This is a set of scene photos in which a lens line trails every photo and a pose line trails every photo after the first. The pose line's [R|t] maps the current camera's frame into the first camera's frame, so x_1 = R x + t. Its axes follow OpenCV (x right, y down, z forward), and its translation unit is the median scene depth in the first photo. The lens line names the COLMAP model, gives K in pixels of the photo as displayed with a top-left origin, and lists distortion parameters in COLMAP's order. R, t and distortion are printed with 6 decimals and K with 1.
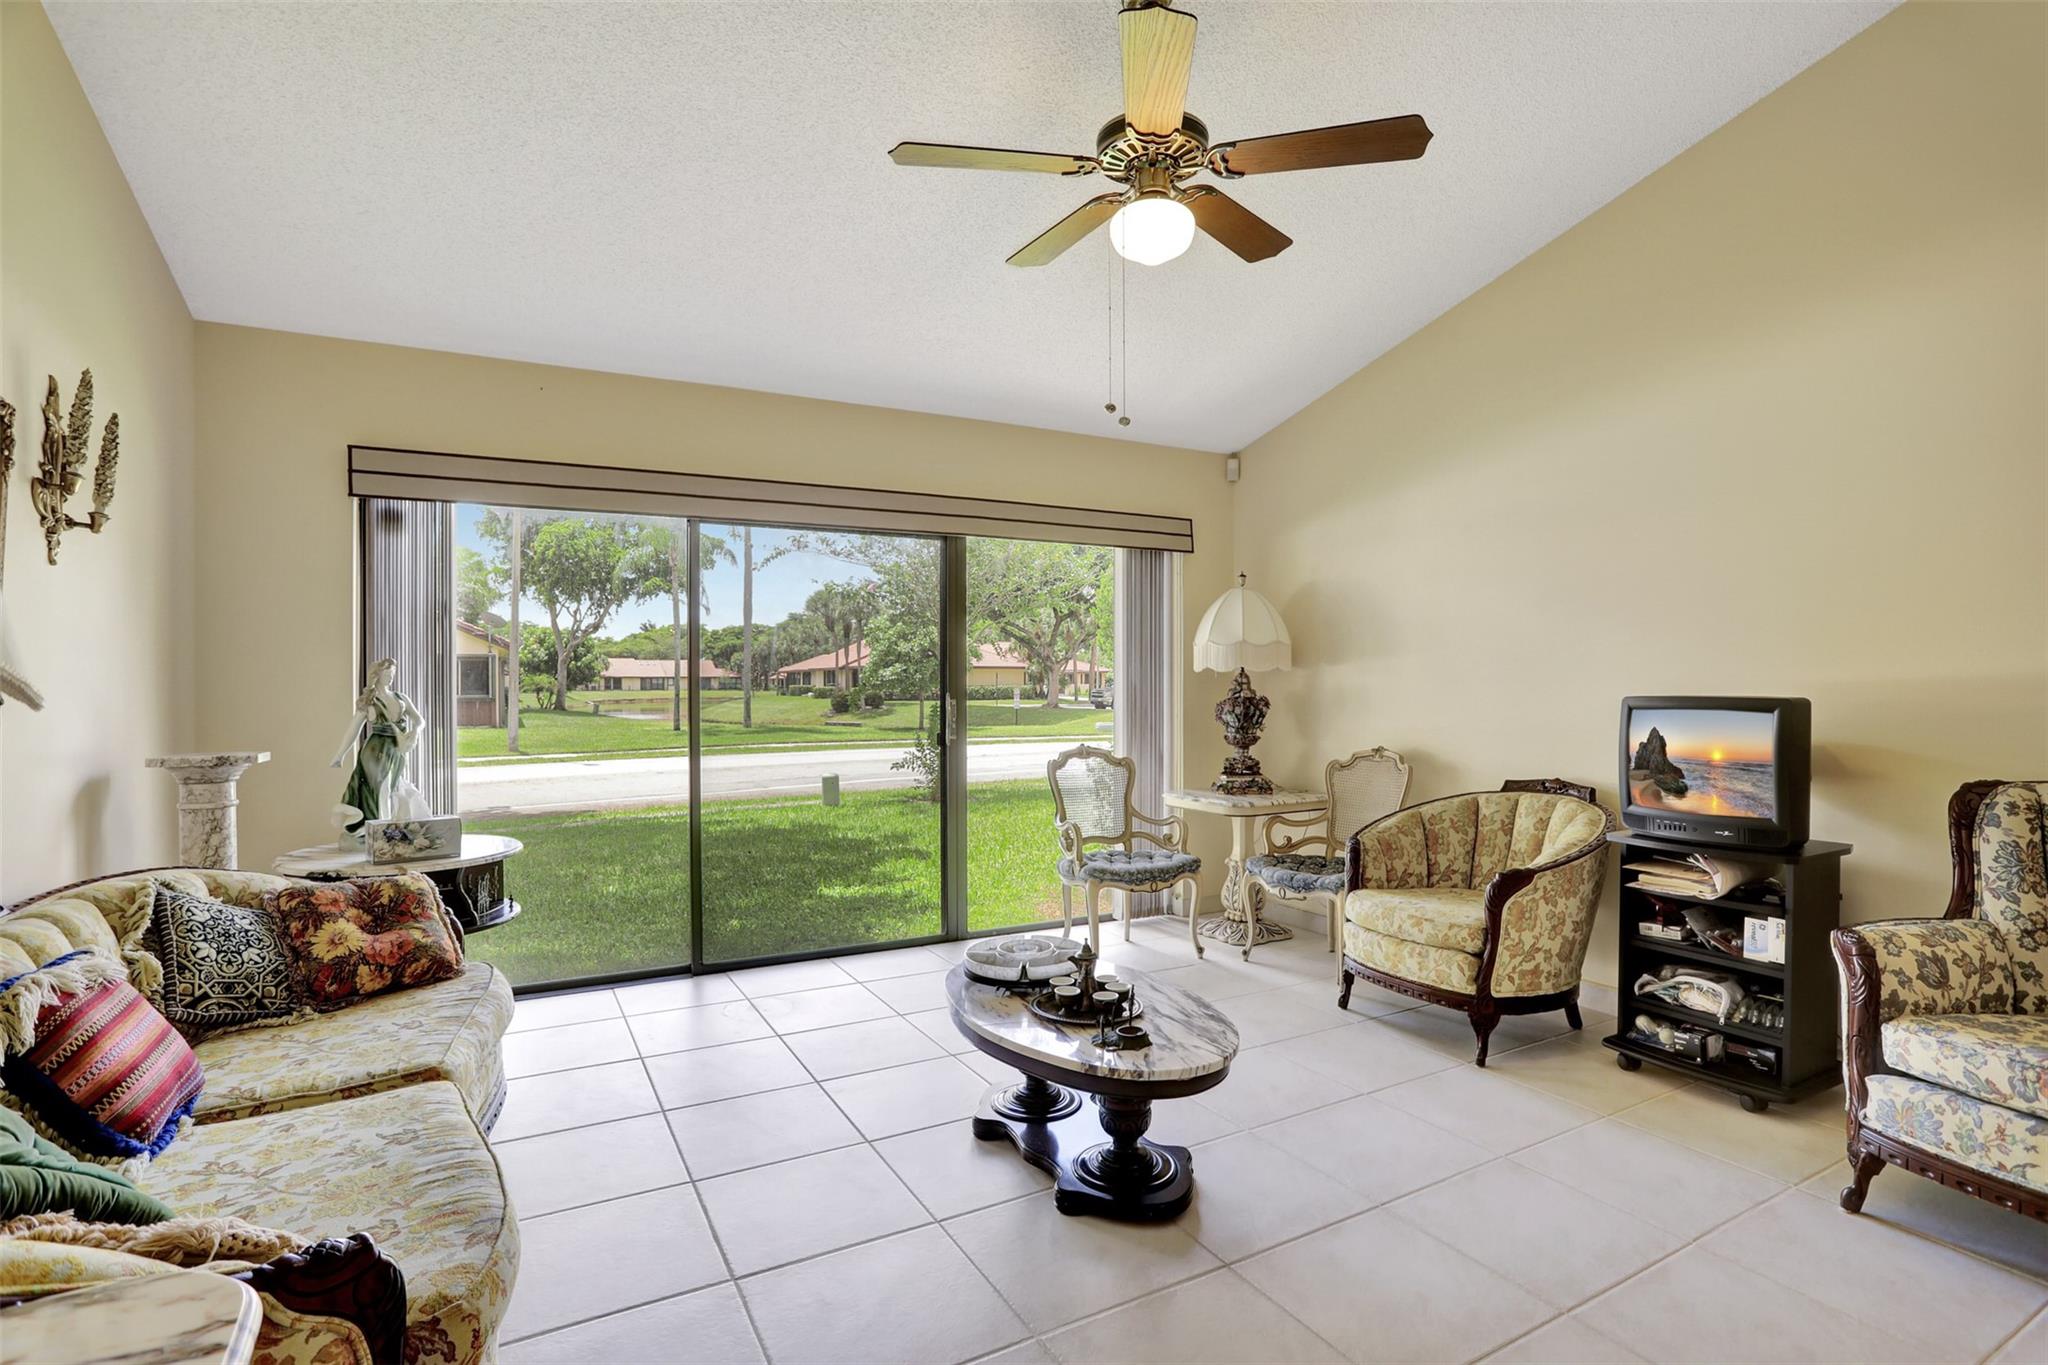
lens RADIAL K [[998.4, 0, 1026.8], [0, 998.4, 692.6], [0, 0, 1]] dist [-0.056272, 0.021811]
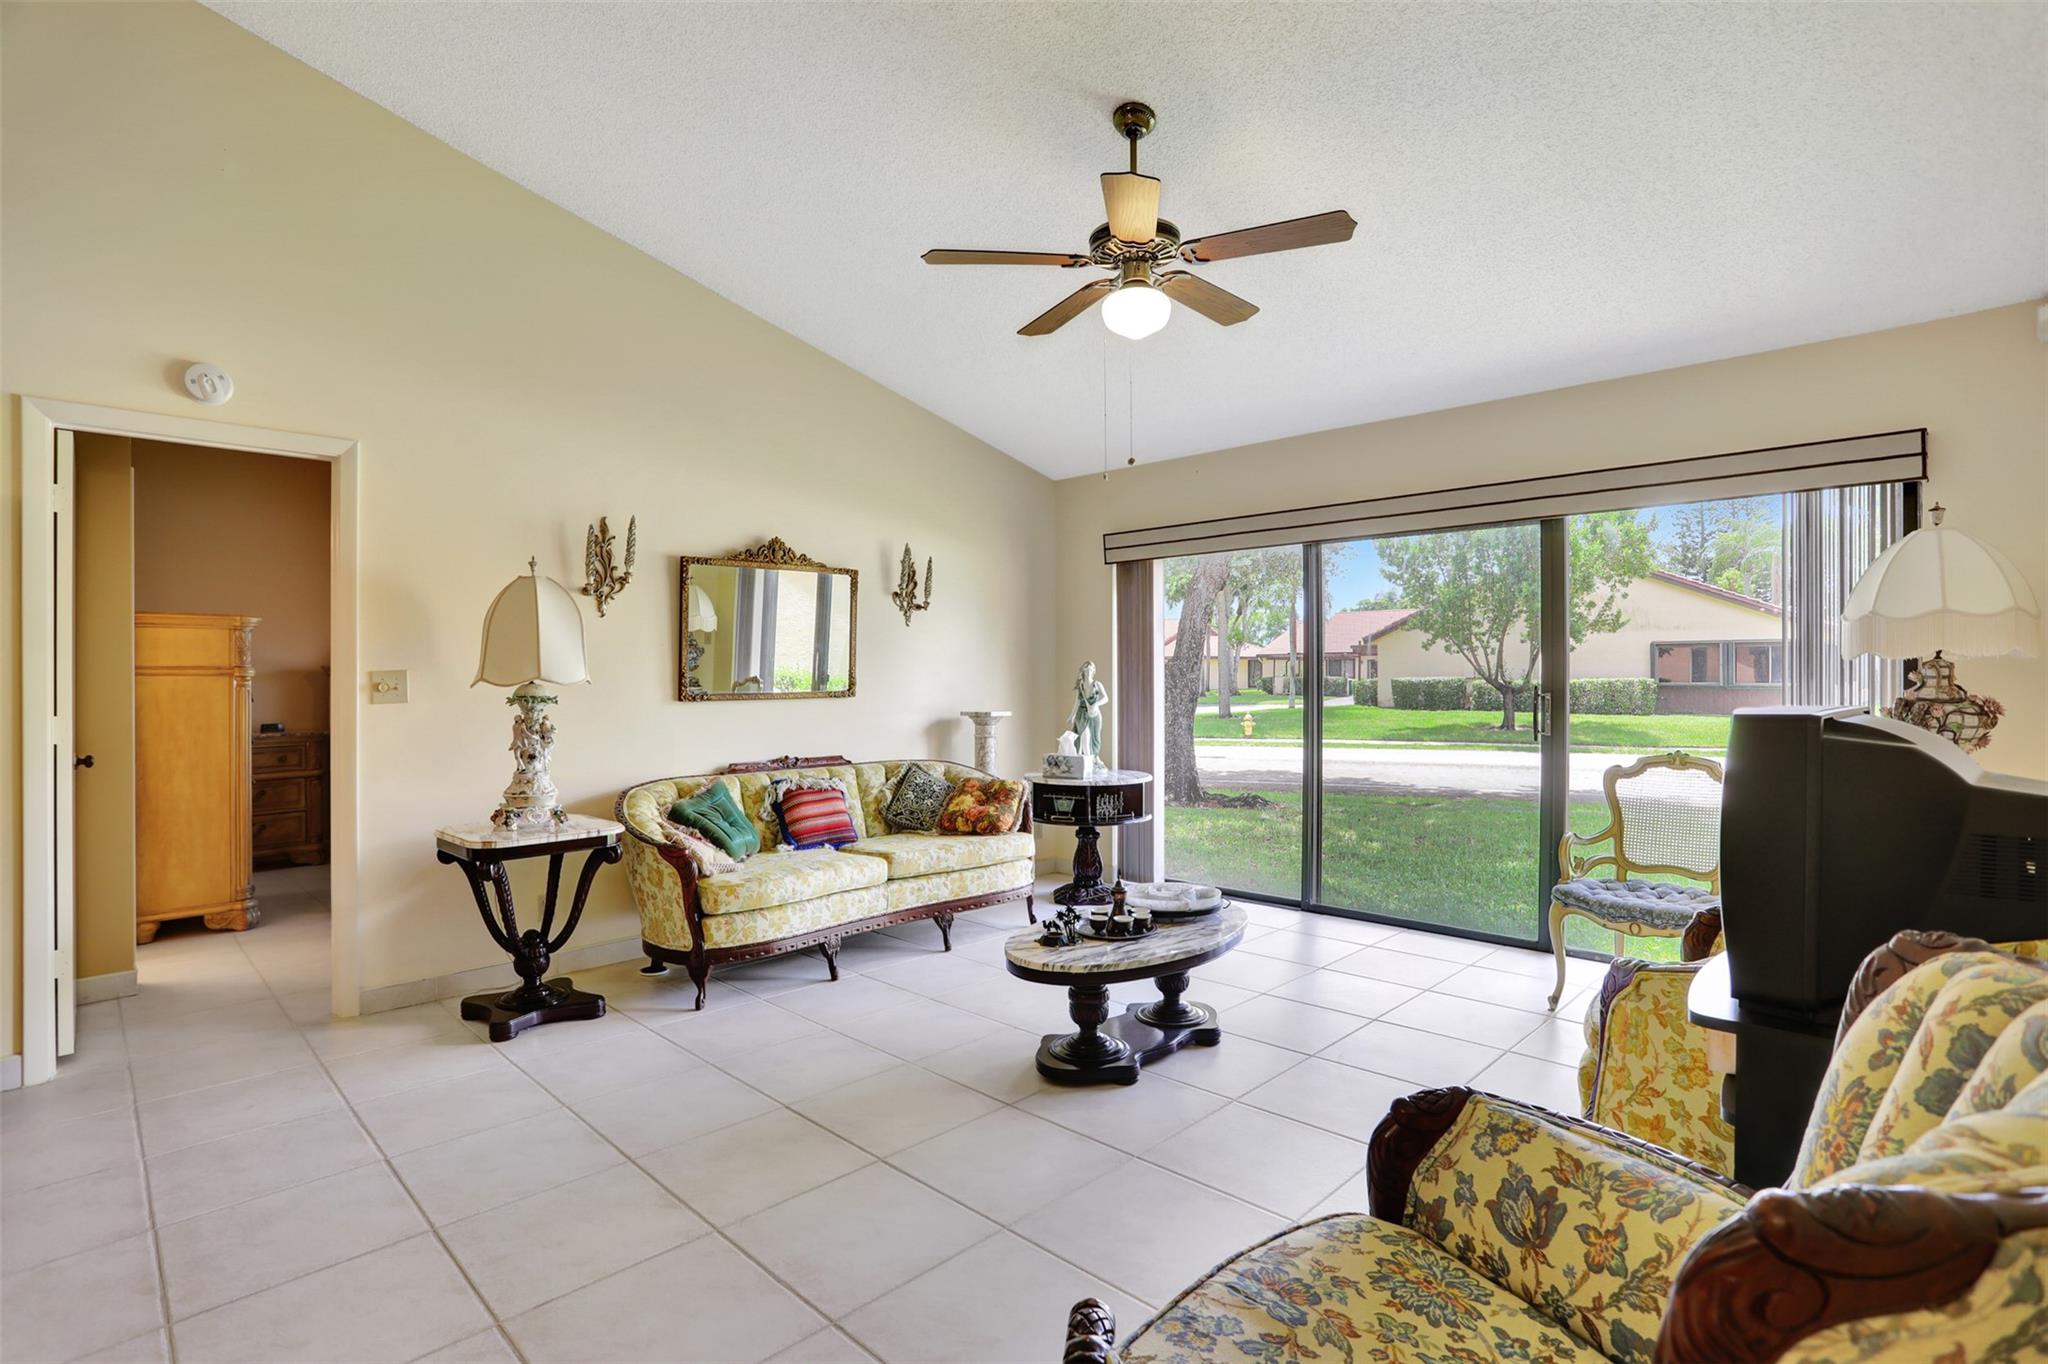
lens RADIAL K [[998.4, 0, 1027.0], [0, 998.4, 675.4], [0, 0, 1]] dist [-0.056272, 0.021811]
pose [[0.284468, 0.003622, -0.958679, 0.668308], [-0.006435, 0.999978, 0.001868, -0.008265], [0.958664, 0.005638, 0.284485, 0.273702]]
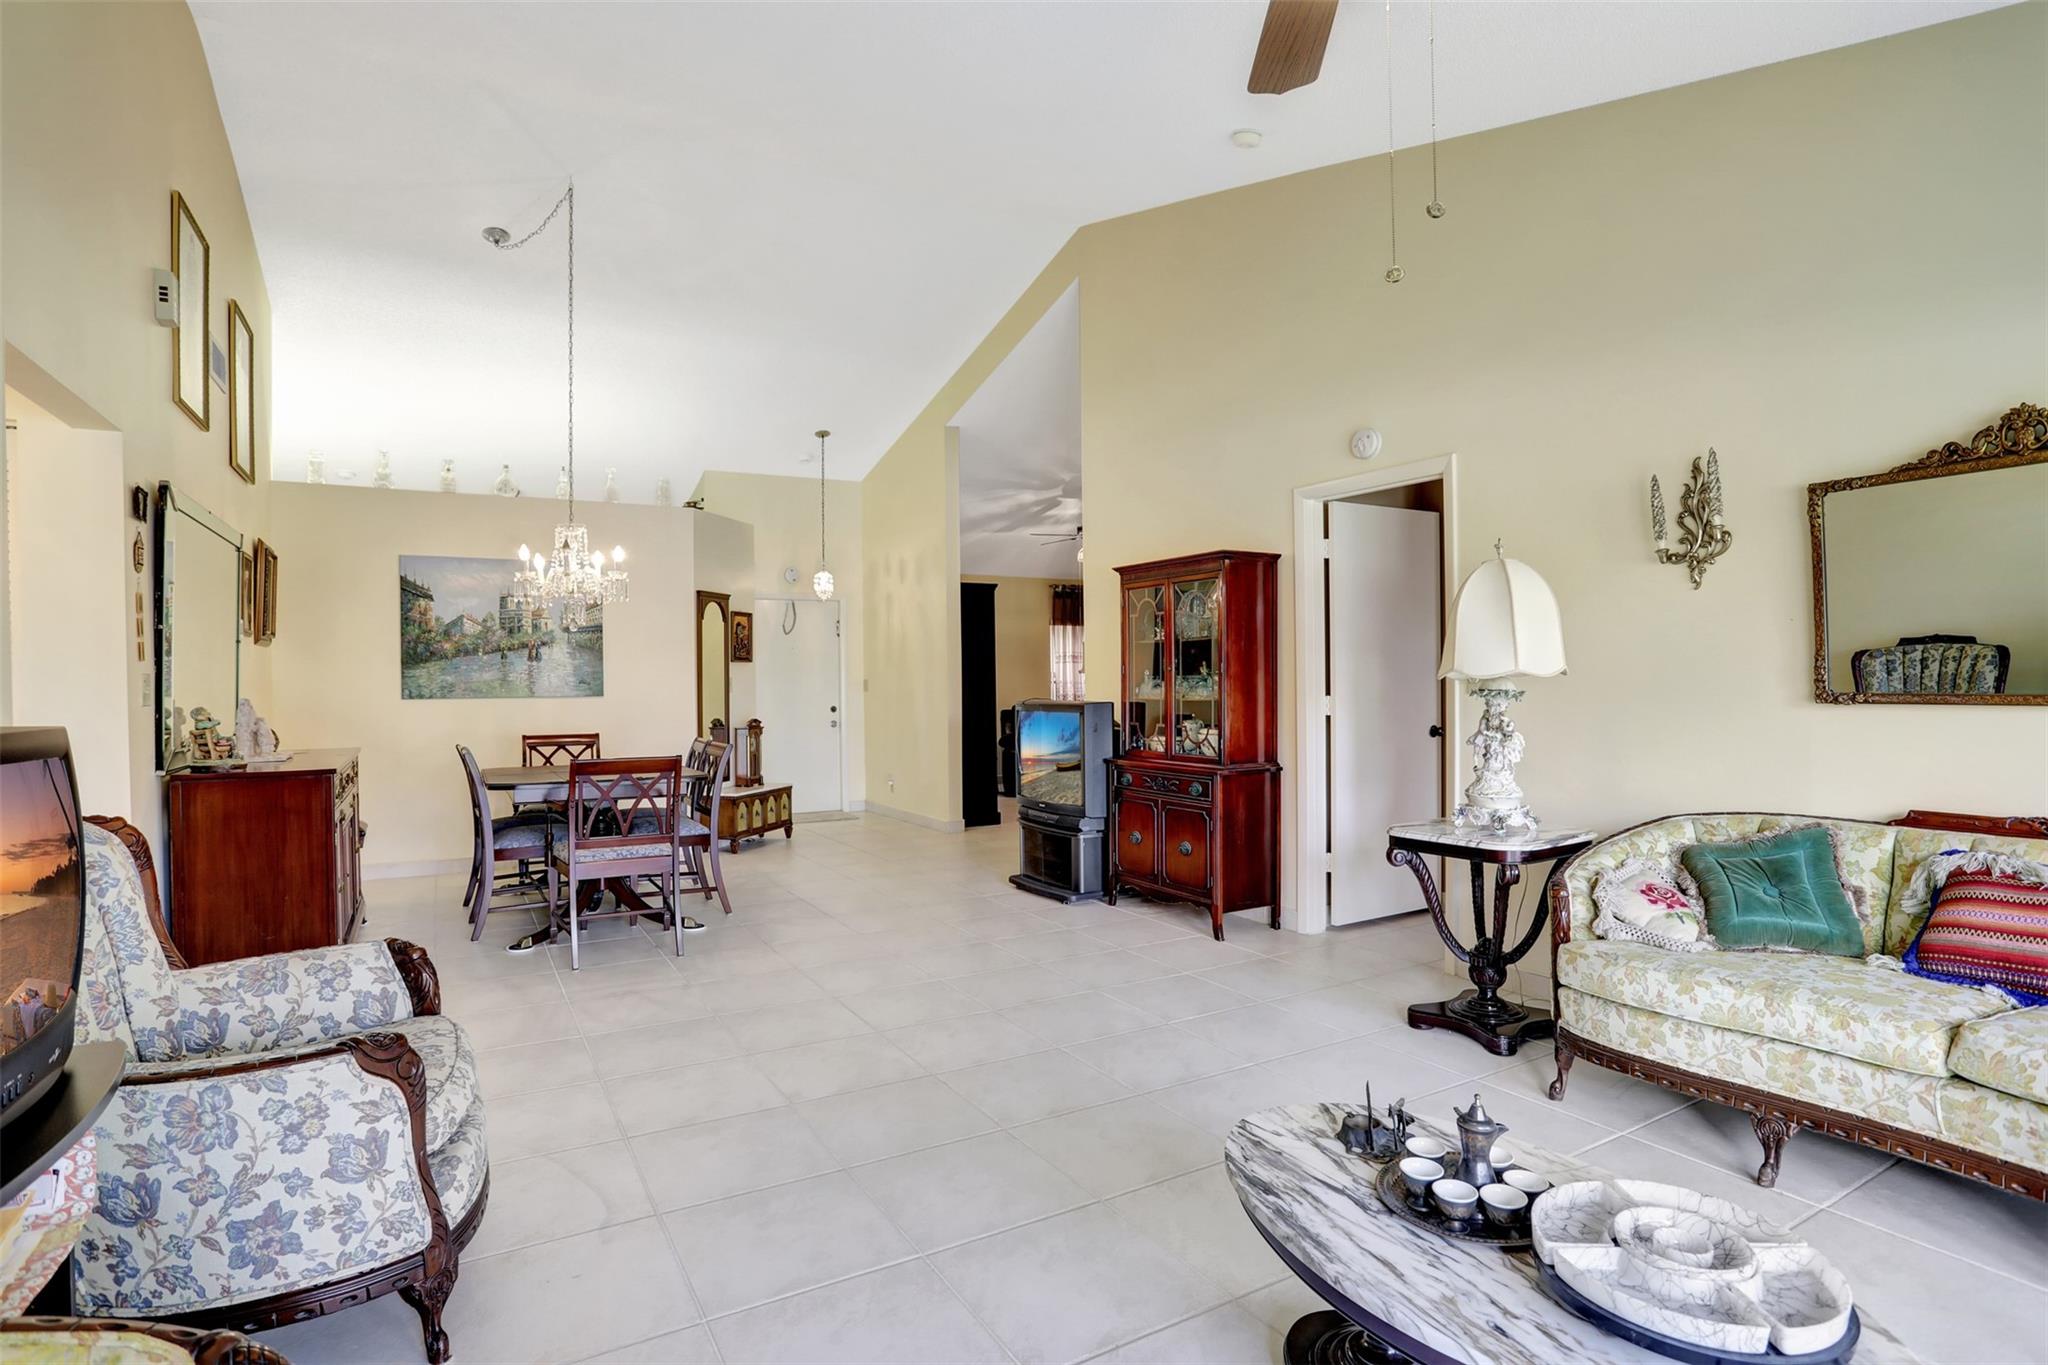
lens RADIAL K [[1017.4, 0, 1006.0], [0, 1017.4, 685.0], [0, 0, 1]] dist [-0.045312, 0.006855]
pose [[-0.999794, 0.015196, -0.013490, 0.180496], [0.014973, 0.999752, 0.016479, -0.009146], [0.013737, 0.016274, -0.999773, 0.856974]]
